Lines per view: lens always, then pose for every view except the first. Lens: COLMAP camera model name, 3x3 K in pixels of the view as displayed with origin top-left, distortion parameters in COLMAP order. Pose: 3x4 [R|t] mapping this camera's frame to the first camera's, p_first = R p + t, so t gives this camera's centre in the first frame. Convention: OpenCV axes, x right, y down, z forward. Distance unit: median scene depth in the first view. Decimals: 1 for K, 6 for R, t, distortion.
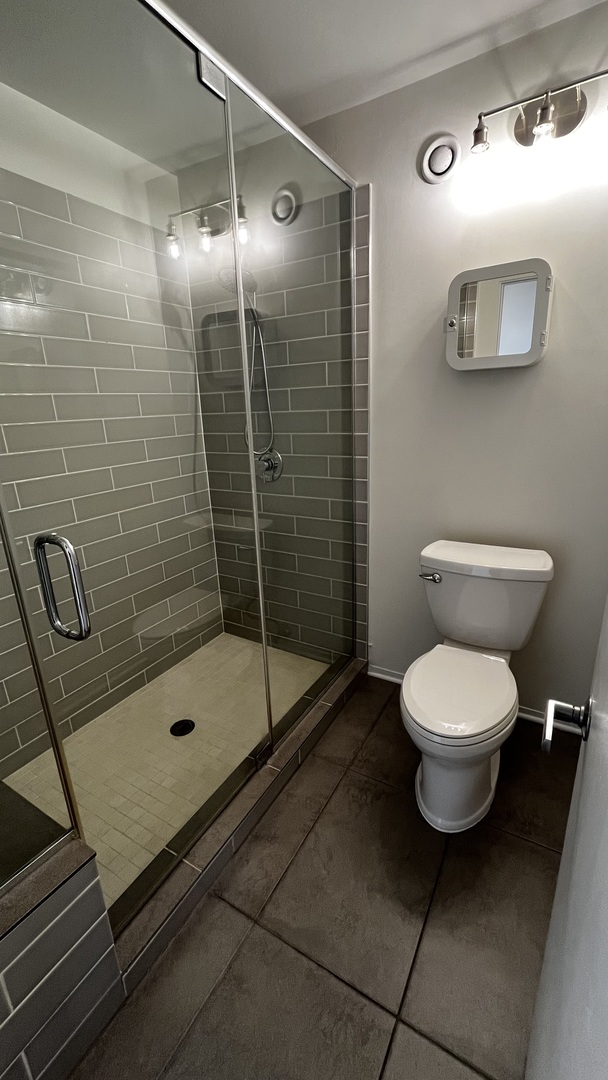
lens RADIAL K [[442.2, 0, 310.4], [0, 442.2, 531.6], [0, 0, 1]] dist [0.004005, 0.000263]
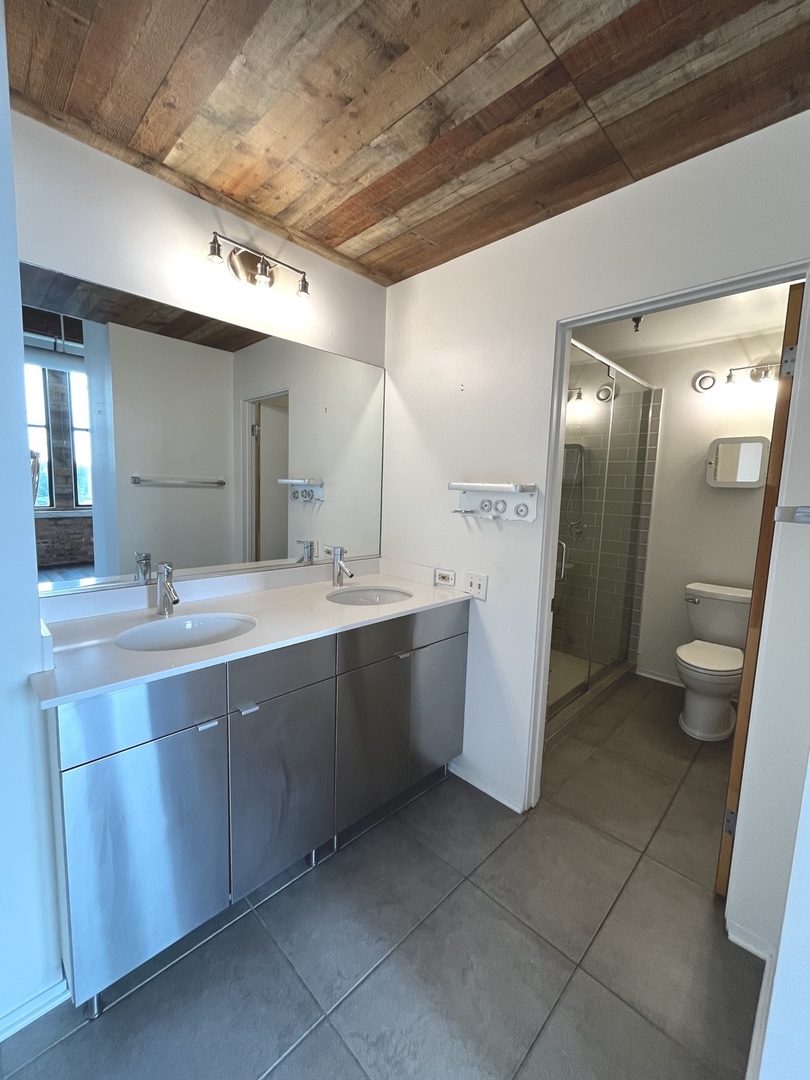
lens RADIAL K [[441.3, 0, 402.0], [0, 441.3, 546.3], [0, 0, 1]] dist [-0.001658, -0.000105]
pose [[0.967405, 0.086247, -0.238095, -0.427949], [-0.123059, 0.981847, -0.144339, 0.283362], [0.221323, 0.168934, 0.960457, -0.929559]]
